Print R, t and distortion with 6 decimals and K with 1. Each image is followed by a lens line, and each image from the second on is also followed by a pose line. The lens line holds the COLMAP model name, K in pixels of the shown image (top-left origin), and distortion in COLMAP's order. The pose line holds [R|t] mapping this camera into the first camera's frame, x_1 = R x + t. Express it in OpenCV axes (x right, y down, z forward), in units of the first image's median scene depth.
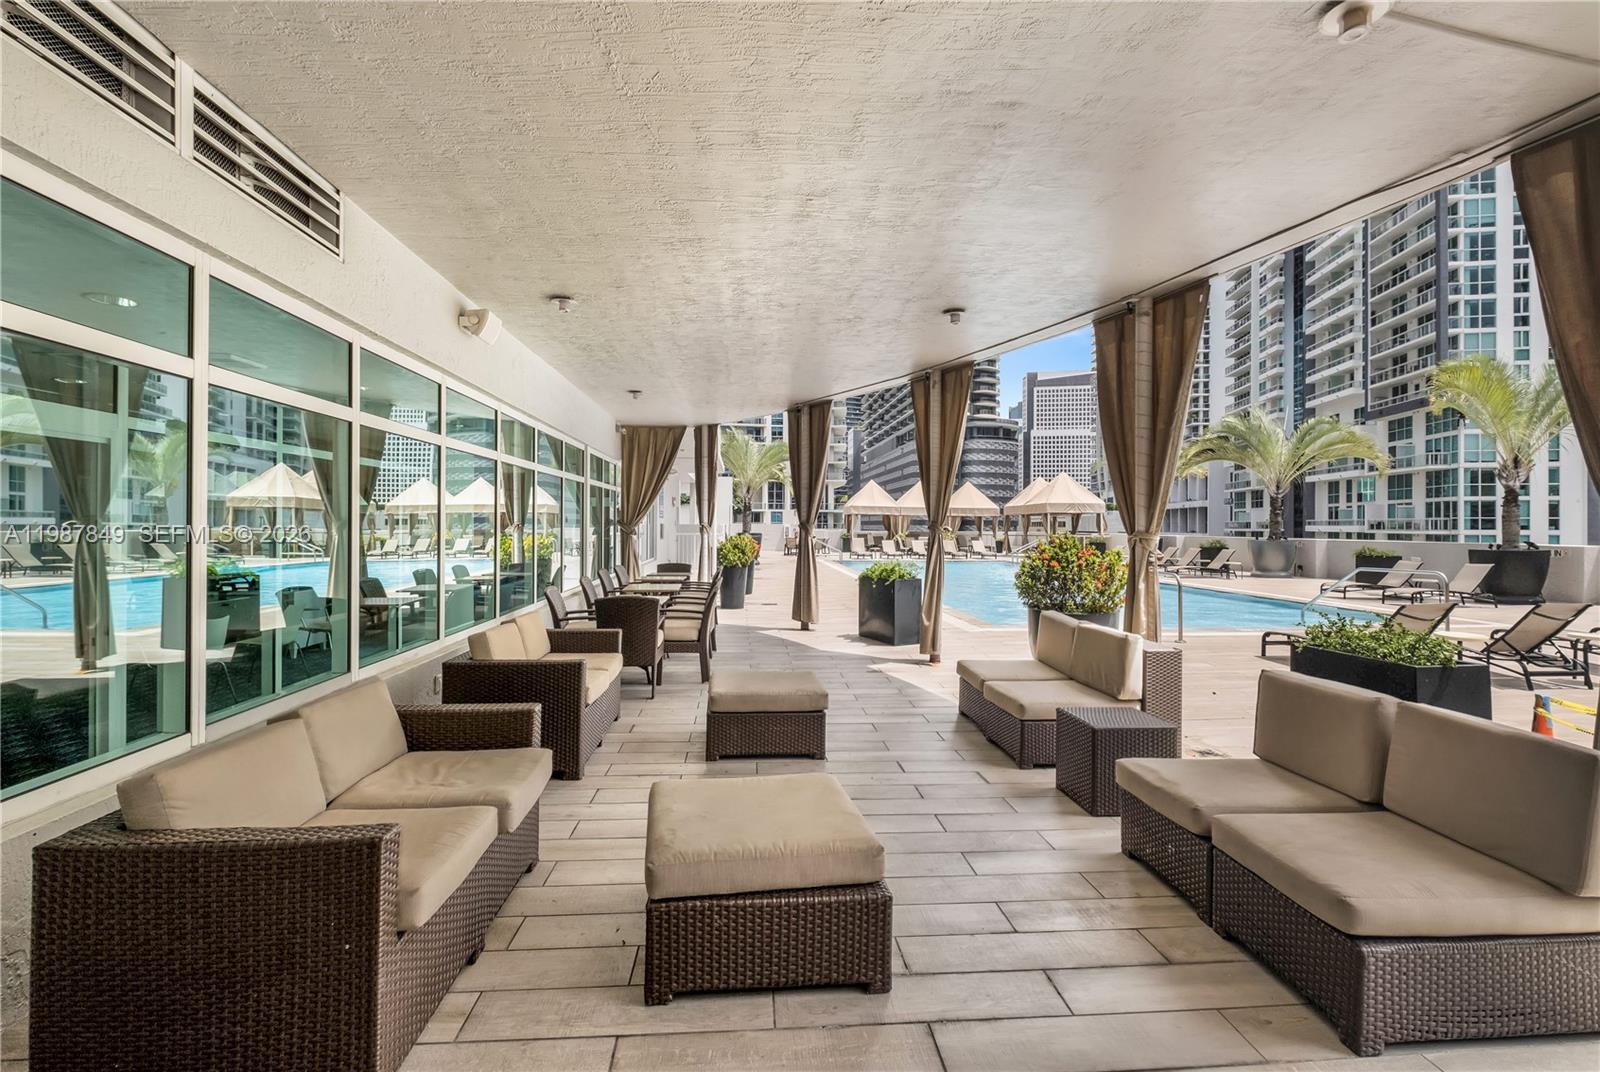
lens RADIAL K [[732.2, 0, 802.8], [0, 732.2, 529.1], [0, 0, 1]] dist [-0.000465, -0.000007]
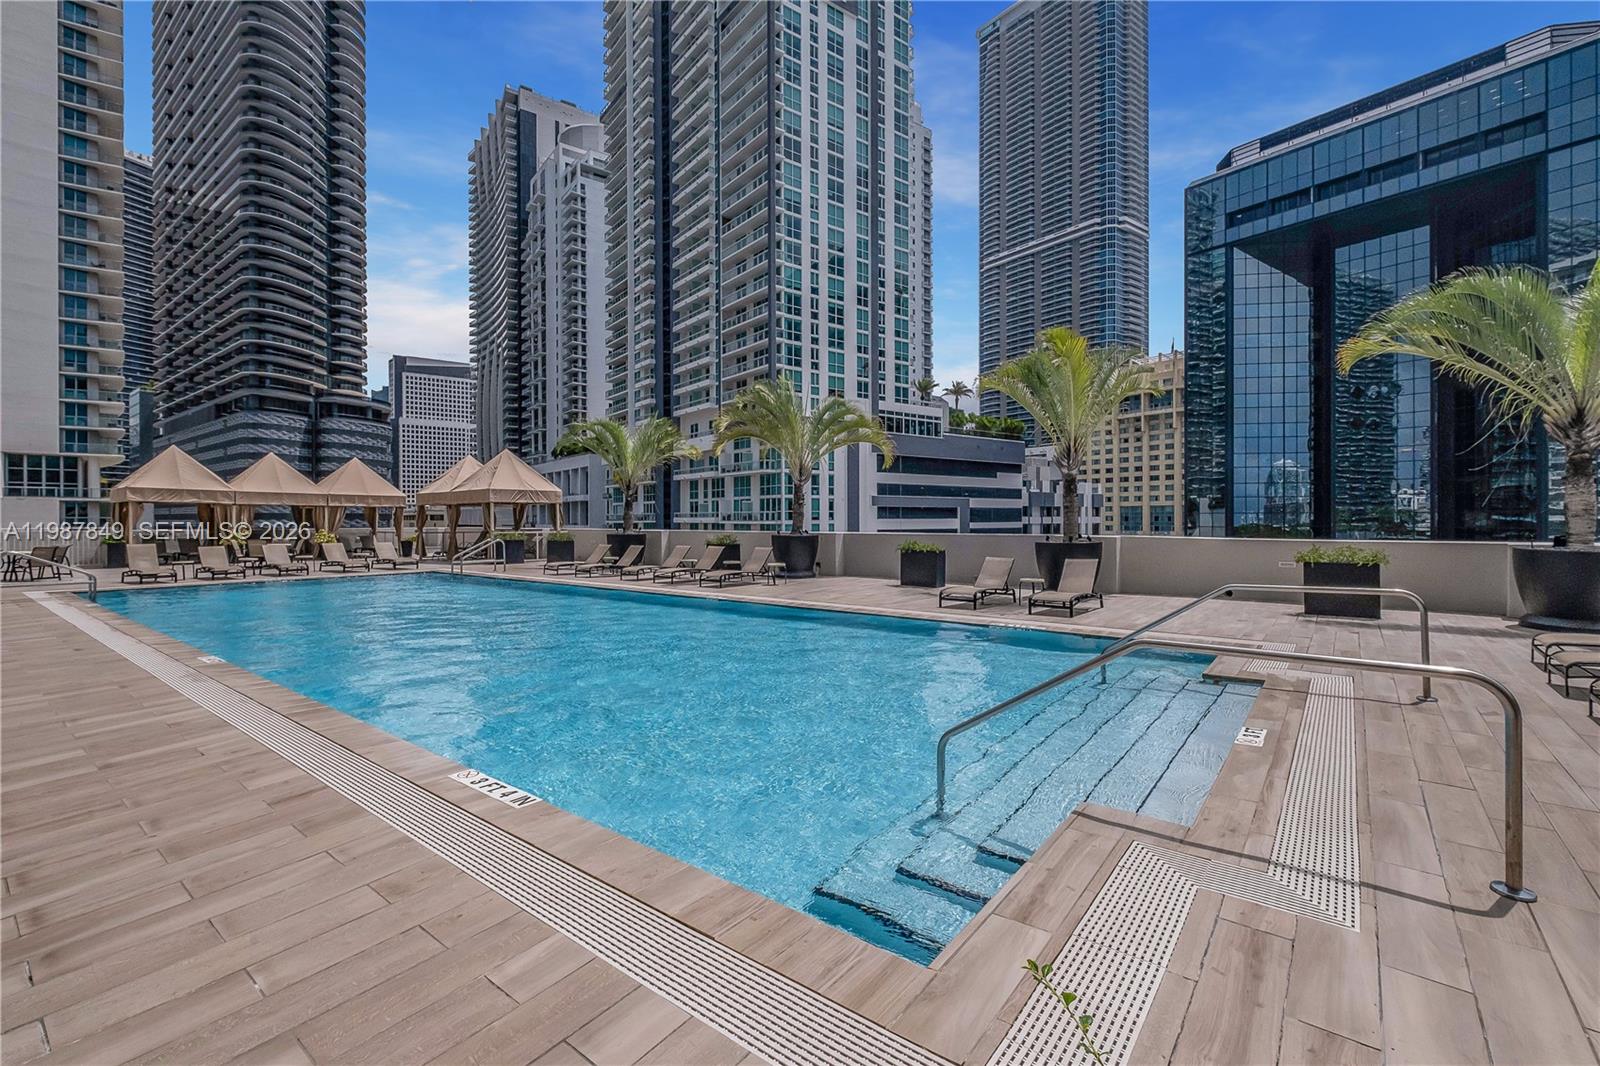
lens RADIAL K [[691.8, 0, 801.6], [0, 691.8, 526.1], [0, 0, 1]] dist [-0.003635, -0.002048]
pose [[0.672770, -0.013687, 0.739725, 0.012487], [0.009512, 0.999906, 0.009851, -0.000709], [-0.739790, 0.000409, 0.672837, 0.132300]]
